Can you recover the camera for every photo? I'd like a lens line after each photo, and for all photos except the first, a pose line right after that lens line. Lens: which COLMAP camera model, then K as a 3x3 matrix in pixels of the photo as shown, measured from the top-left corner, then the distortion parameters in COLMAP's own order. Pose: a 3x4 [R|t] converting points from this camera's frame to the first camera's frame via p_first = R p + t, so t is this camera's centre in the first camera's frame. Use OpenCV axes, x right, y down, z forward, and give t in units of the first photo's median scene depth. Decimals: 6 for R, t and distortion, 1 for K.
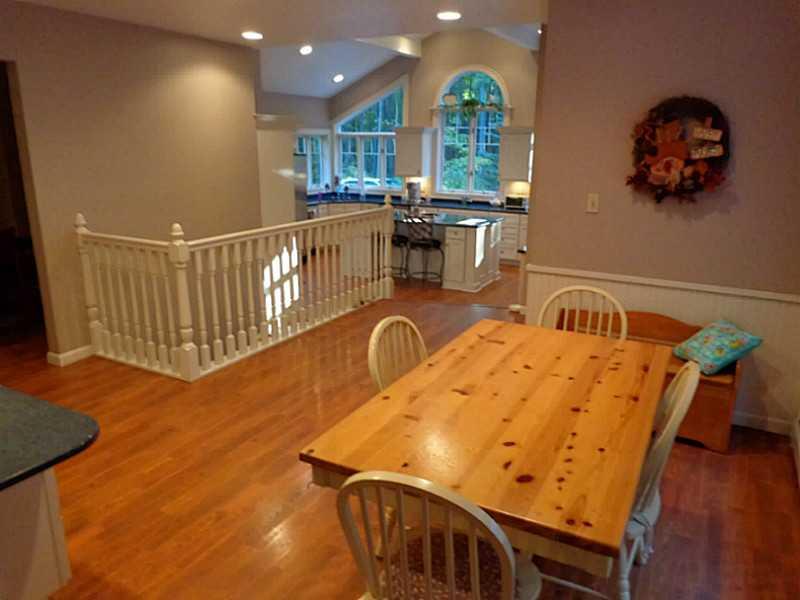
lens RADIAL K [[589.4, 0, 400.0], [0, 589.4, 300.0], [0, 0, 1]] dist [-0.005700, -0.004753]
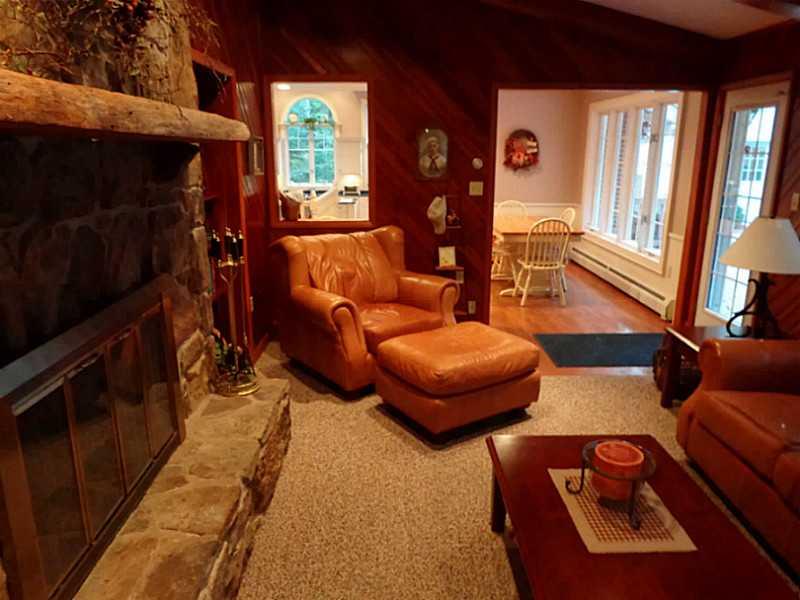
lens RADIAL K [[589.4, 0, 400.0], [0, 589.4, 300.0], [0, 0, 1]] dist [-0.005700, -0.004753]
pose [[0.869808, -0.130478, 0.475824, -0.409287], [0.135397, 0.990498, 0.024104, 0.081737], [-0.474448, 0.043459, 0.879210, -0.308350]]
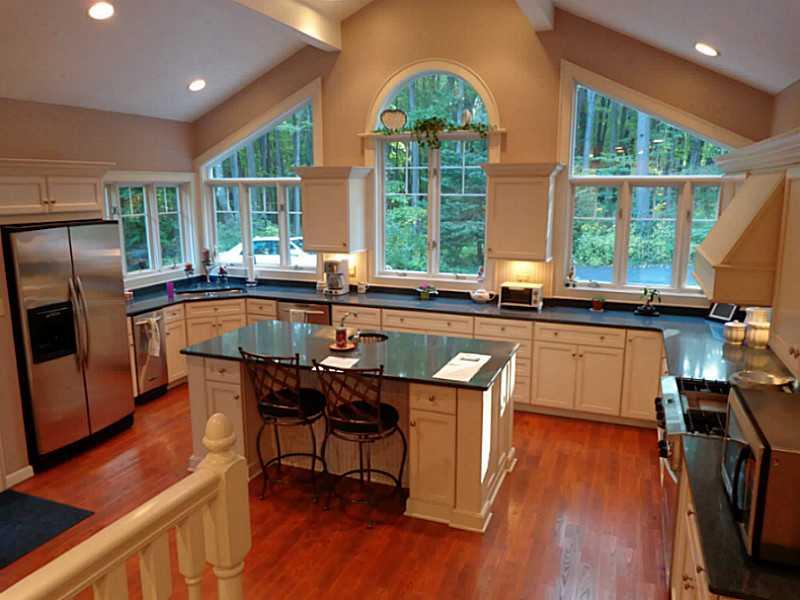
lens RADIAL K [[589.4, 0, 400.0], [0, 589.4, 300.0], [0, 0, 1]] dist [-0.005700, -0.004753]
pose [[0.992489, -0.033291, 0.117717, 0.016729], [0.041981, 0.996512, -0.072126, -0.121896], [-0.114905, 0.076527, 0.990424, 0.439049]]
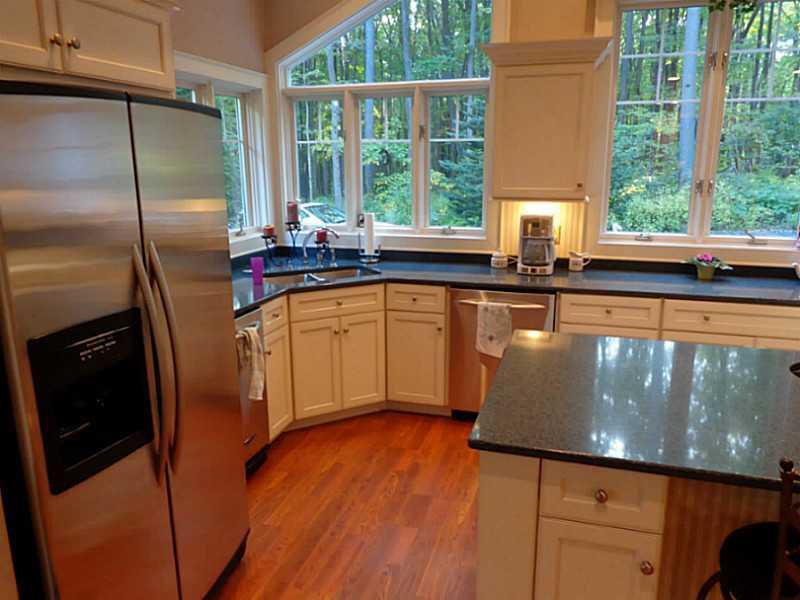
lens RADIAL K [[589.4, 0, 400.0], [0, 589.4, 300.0], [0, 0, 1]] dist [-0.005700, -0.004753]
pose [[0.980297, -0.059040, 0.188501, -0.128706], [0.065034, 0.997550, -0.025771, -0.155079], [-0.186518, 0.037522, 0.981735, 0.716197]]
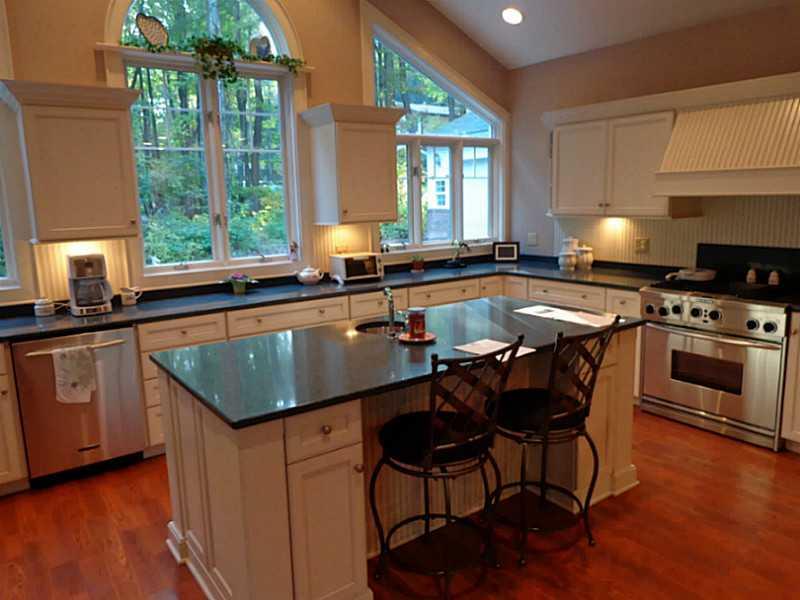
lens RADIAL K [[589.4, 0, 400.0], [0, 589.4, 300.0], [0, 0, 1]] dist [-0.005700, -0.004753]
pose [[0.434334, -0.177620, 0.883066, -0.211631], [0.266743, 0.961755, 0.062250, -0.155686], [-0.860350, 0.208514, 0.465102, 0.726729]]
